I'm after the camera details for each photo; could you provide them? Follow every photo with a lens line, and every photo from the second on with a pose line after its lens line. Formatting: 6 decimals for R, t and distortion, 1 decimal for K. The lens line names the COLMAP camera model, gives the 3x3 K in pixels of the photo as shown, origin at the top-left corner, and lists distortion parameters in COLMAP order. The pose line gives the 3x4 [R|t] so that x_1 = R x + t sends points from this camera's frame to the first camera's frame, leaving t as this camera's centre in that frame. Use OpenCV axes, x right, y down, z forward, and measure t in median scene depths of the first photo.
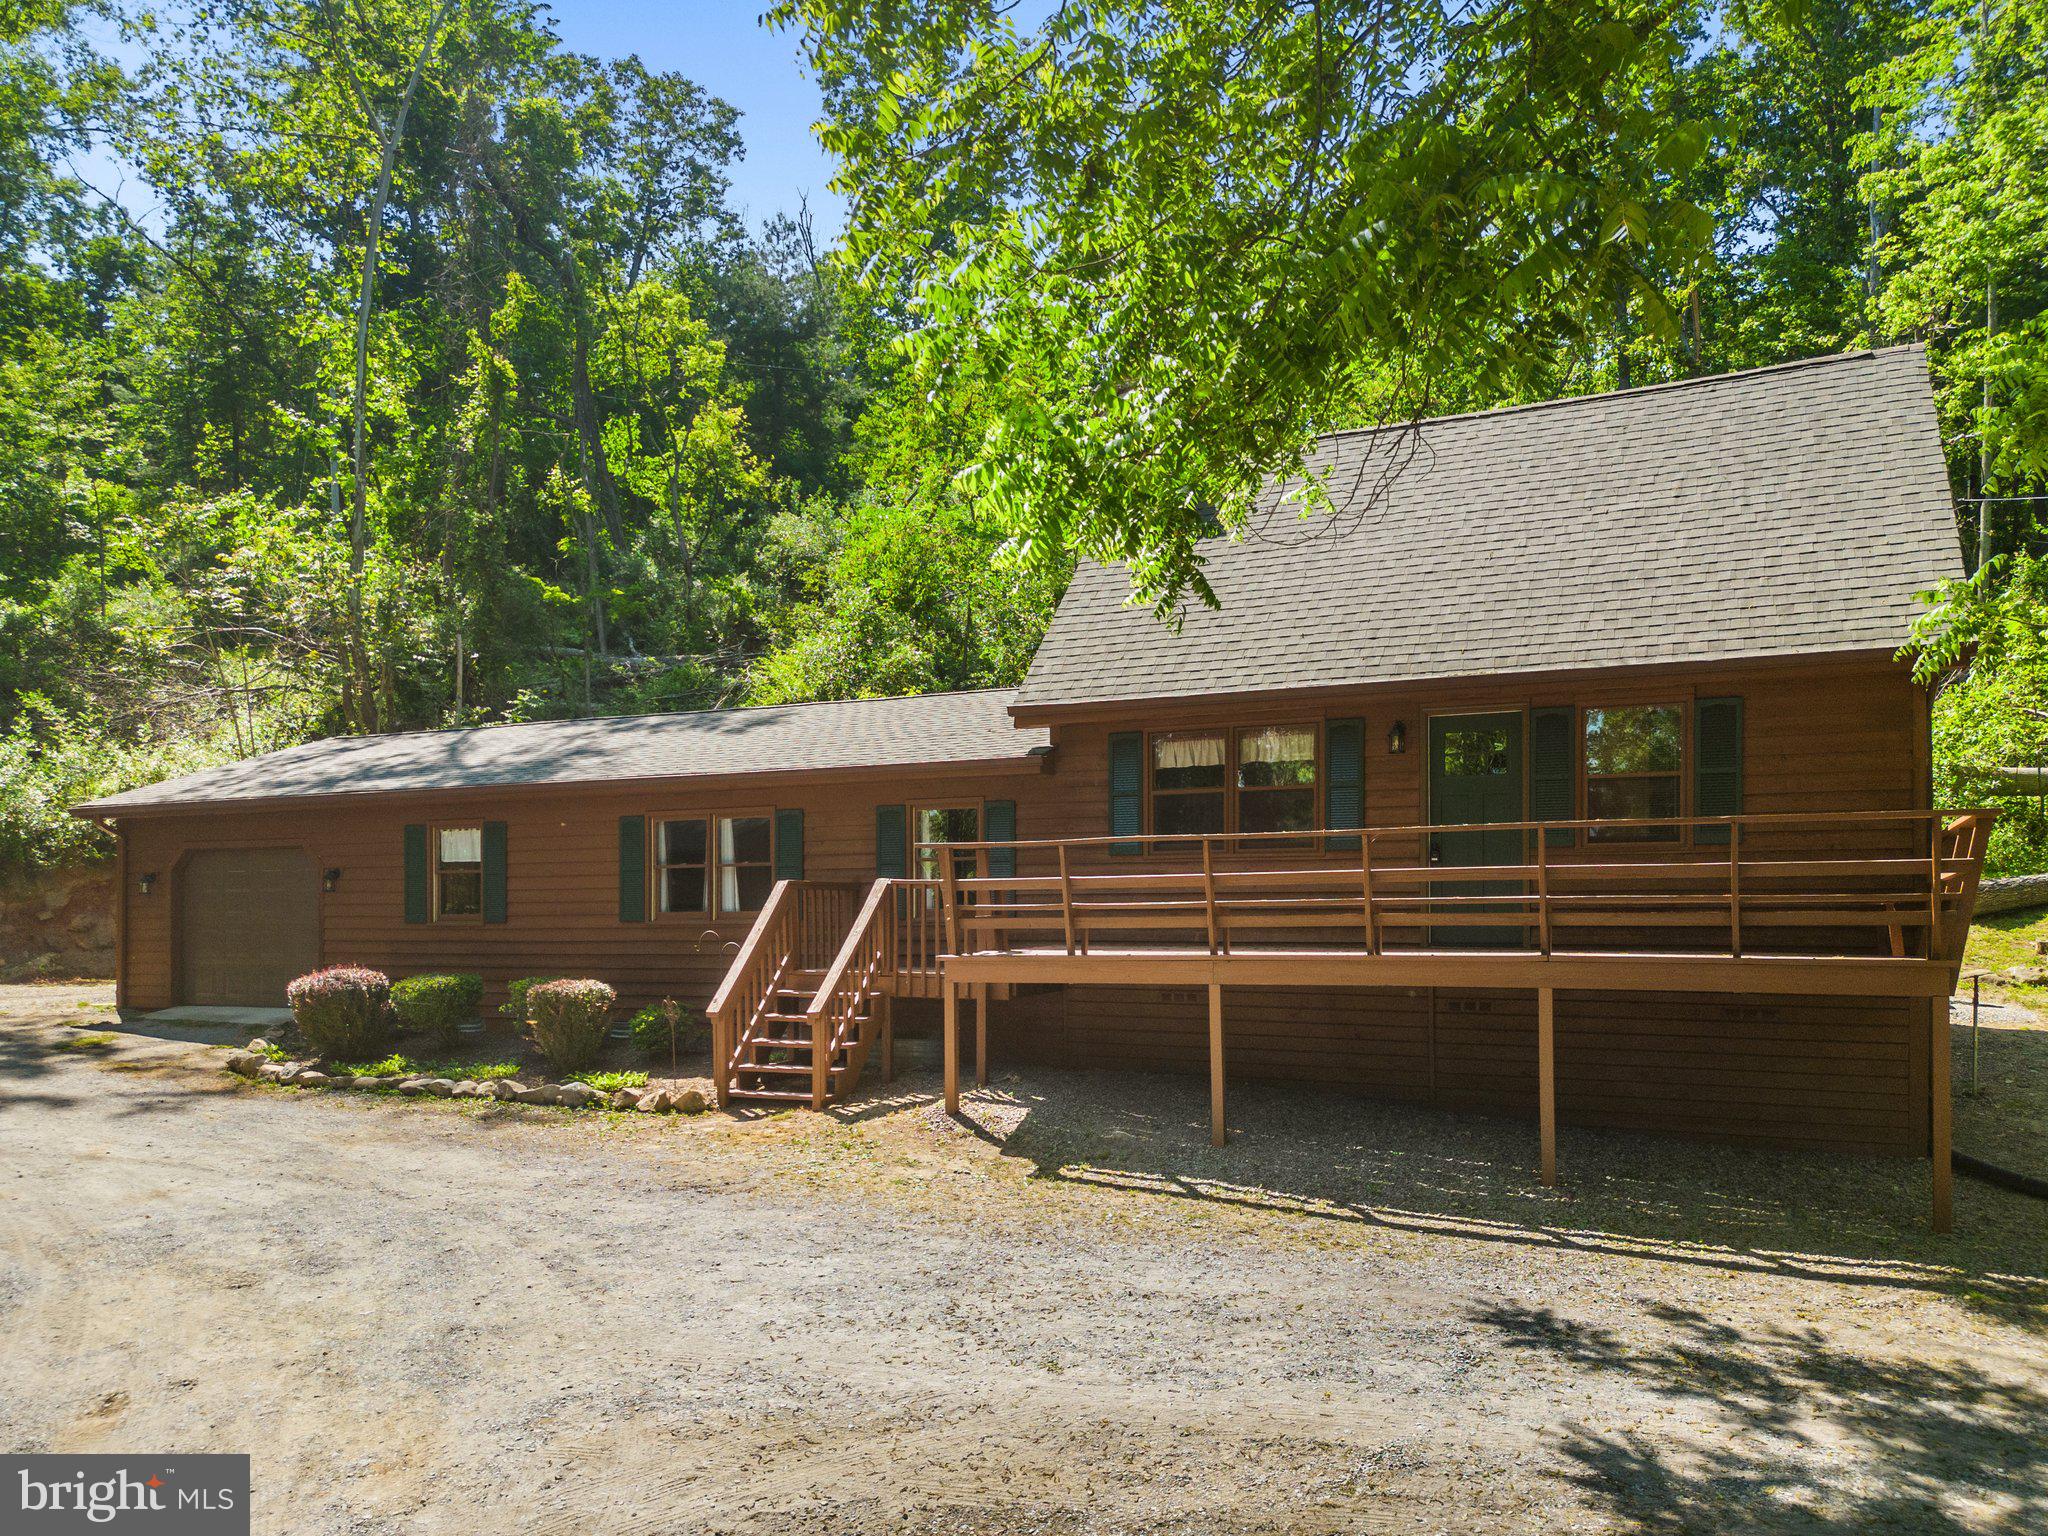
lens RADIAL K [[1458.7, 0, 1052.4], [0, 1458.7, 769.2], [0, 0, 1]] dist [0.072428, -0.053521]
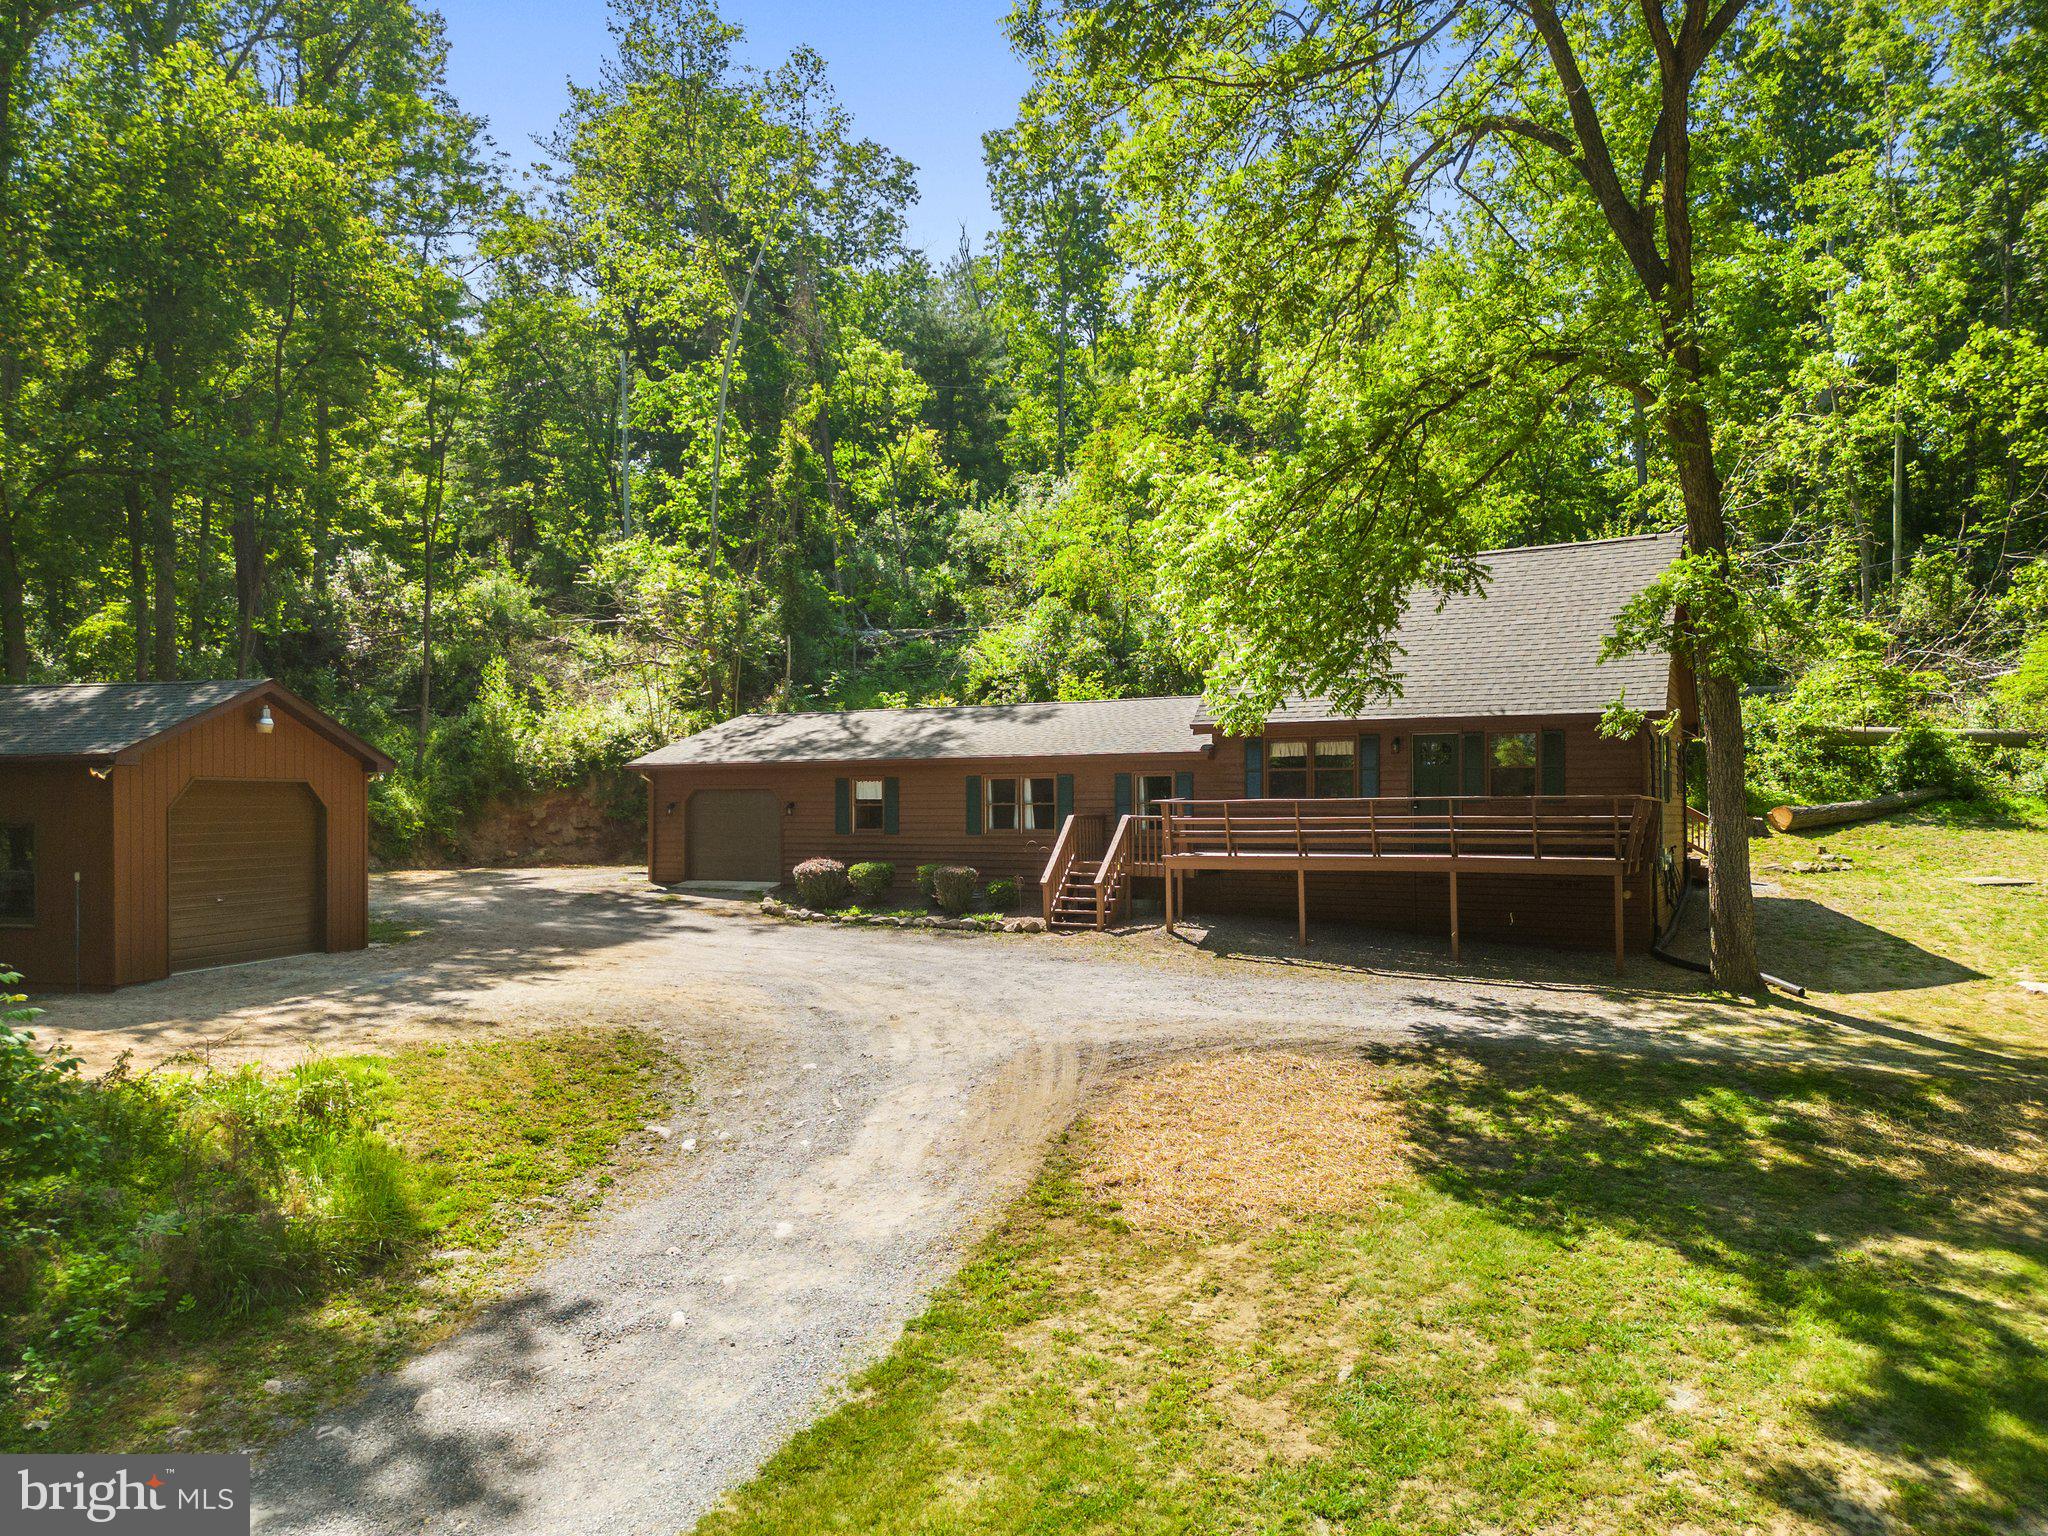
lens RADIAL K [[1407.8, 0, 1024.0], [0, 1407.8, 768.0], [0, 0, 1]] dist [0.045888, -0.003484]
pose [[0.996353, -0.005260, -0.085166, -0.078108], [0.011795, 0.997006, 0.076415, -0.111010], [0.084509, -0.077141, 0.993432, -0.723908]]
